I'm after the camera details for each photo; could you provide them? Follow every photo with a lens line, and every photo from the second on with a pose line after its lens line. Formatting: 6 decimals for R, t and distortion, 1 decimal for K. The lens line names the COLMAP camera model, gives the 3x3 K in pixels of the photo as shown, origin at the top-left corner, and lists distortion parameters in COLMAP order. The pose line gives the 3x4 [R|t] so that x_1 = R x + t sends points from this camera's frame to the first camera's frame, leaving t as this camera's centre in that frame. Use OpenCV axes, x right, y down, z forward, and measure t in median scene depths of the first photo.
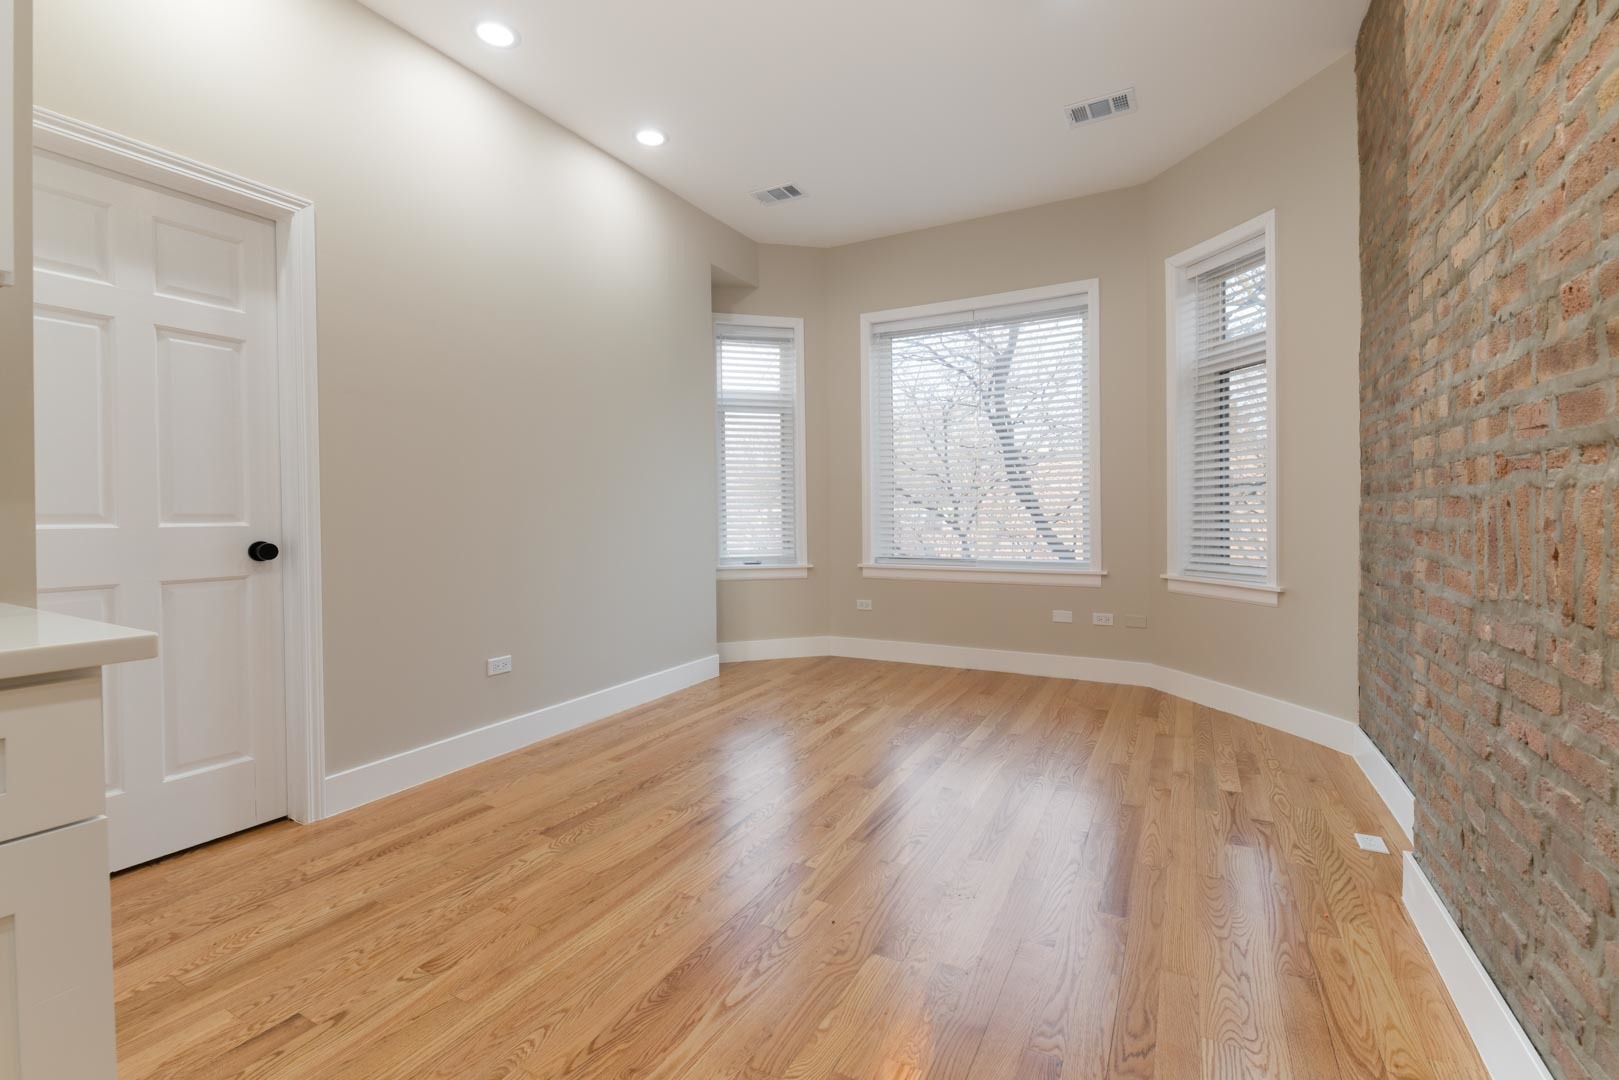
lens RADIAL K [[696.4, 0, 811.9], [0, 696.4, 506.2], [0, 0, 1]] dist [0.001162, 0.000345]
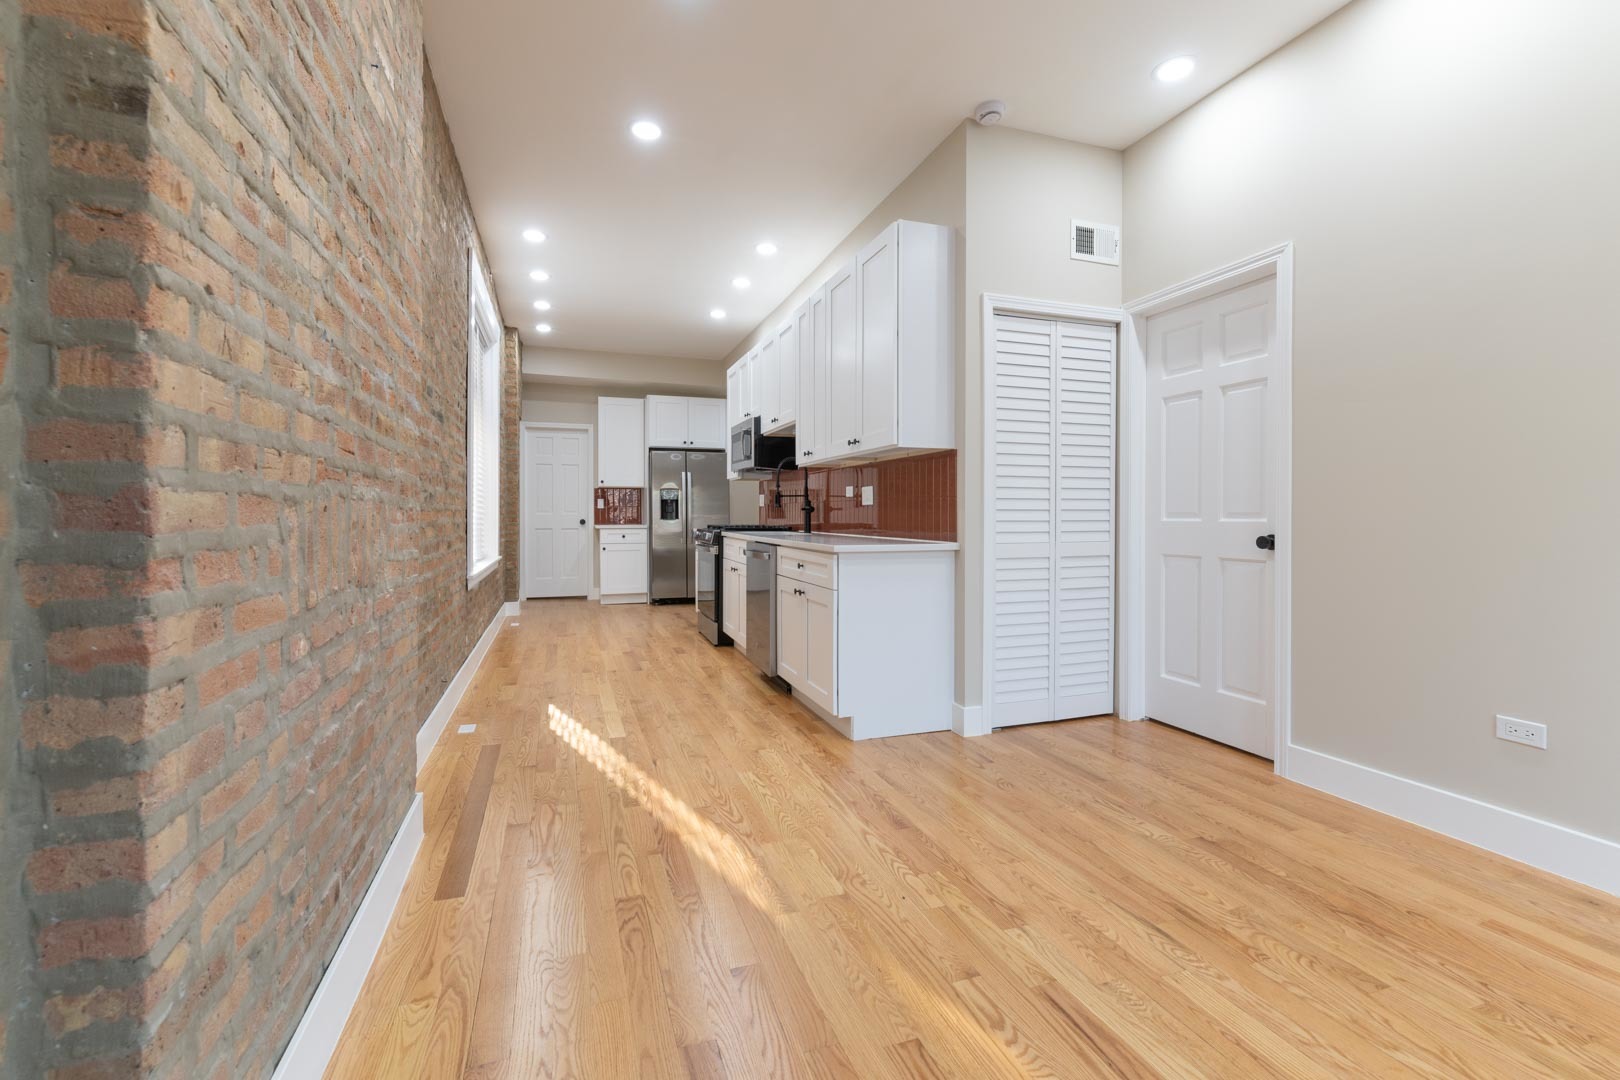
lens RADIAL K [[708.6, 0, 820.2], [0, 708.6, 519.1], [0, 0, 1]] dist [0.010728, 0.000222]
pose [[-0.657579, 0.008210, -0.753341, 0.813065], [0.012522, 0.999922, -0.000033, 0.014158], [0.753282, -0.009455, -0.657630, 1.420543]]
